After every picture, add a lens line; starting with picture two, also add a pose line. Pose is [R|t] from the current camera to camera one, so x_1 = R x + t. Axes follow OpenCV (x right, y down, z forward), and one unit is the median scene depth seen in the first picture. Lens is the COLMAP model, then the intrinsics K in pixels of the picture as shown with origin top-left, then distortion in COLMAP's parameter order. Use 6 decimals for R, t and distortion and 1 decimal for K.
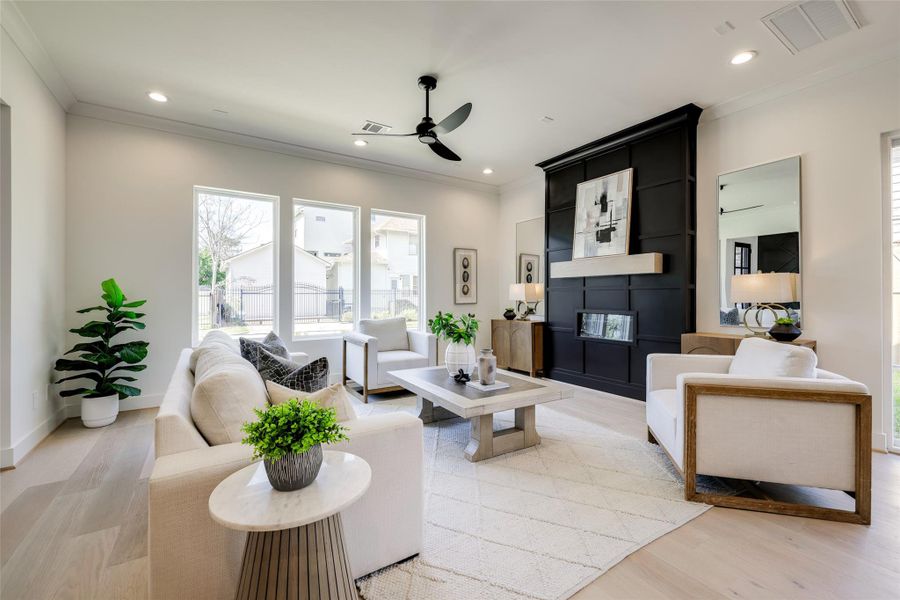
lens RADIAL K [[376.5, 0, 459.1], [0, 376.5, 297.4], [0, 0, 1]] dist [-0.000237, -0.000551]
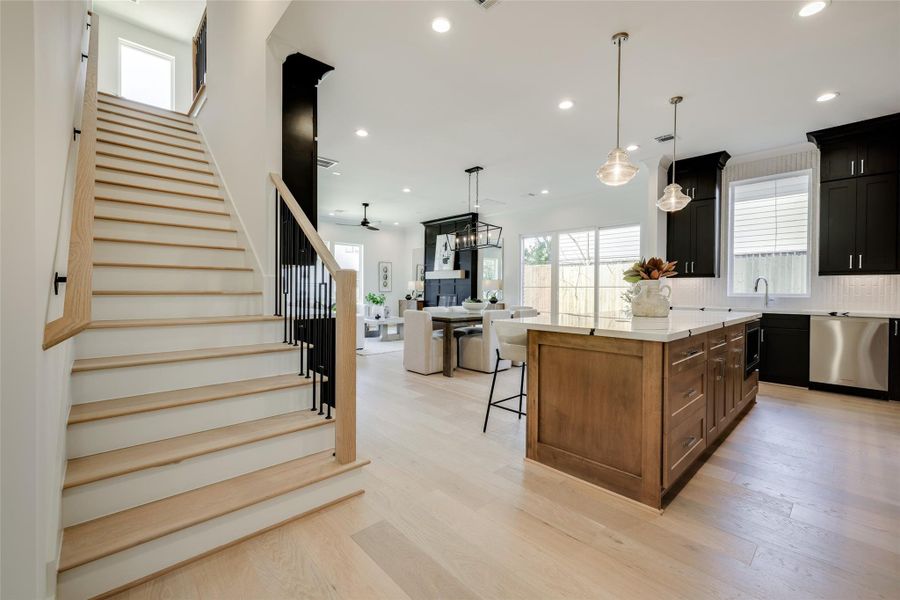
lens RADIAL K [[376.5, 0, 455.7], [0, 376.5, 295.6], [0, 0, 1]] dist [-0.000237, -0.000551]
pose [[0.987077, 0.004135, 0.160193, 0.085174], [-0.006838, 0.999843, 0.016326, 0.005231], [-0.160100, -0.017211, 0.986951, -1.214755]]
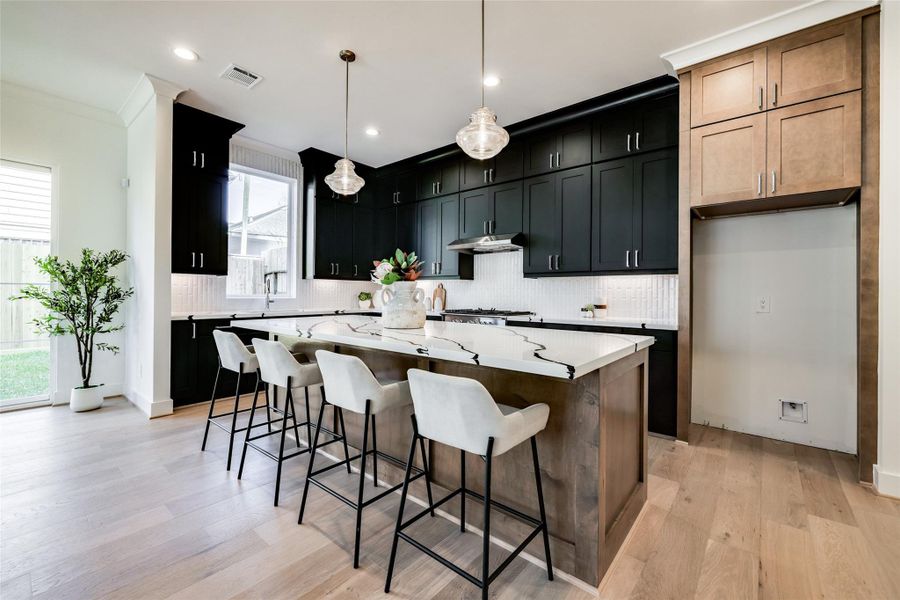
lens RADIAL K [[376.5, 0, 454.4], [0, 376.5, 294.1], [0, 0, 1]] dist [-0.000237, -0.000551]
pose [[-0.279330, -0.003408, 0.960189, 0.004371], [-0.010044, 0.999949, 0.000627, 0.002469], [-0.960143, -0.009469, -0.279350, -0.473912]]
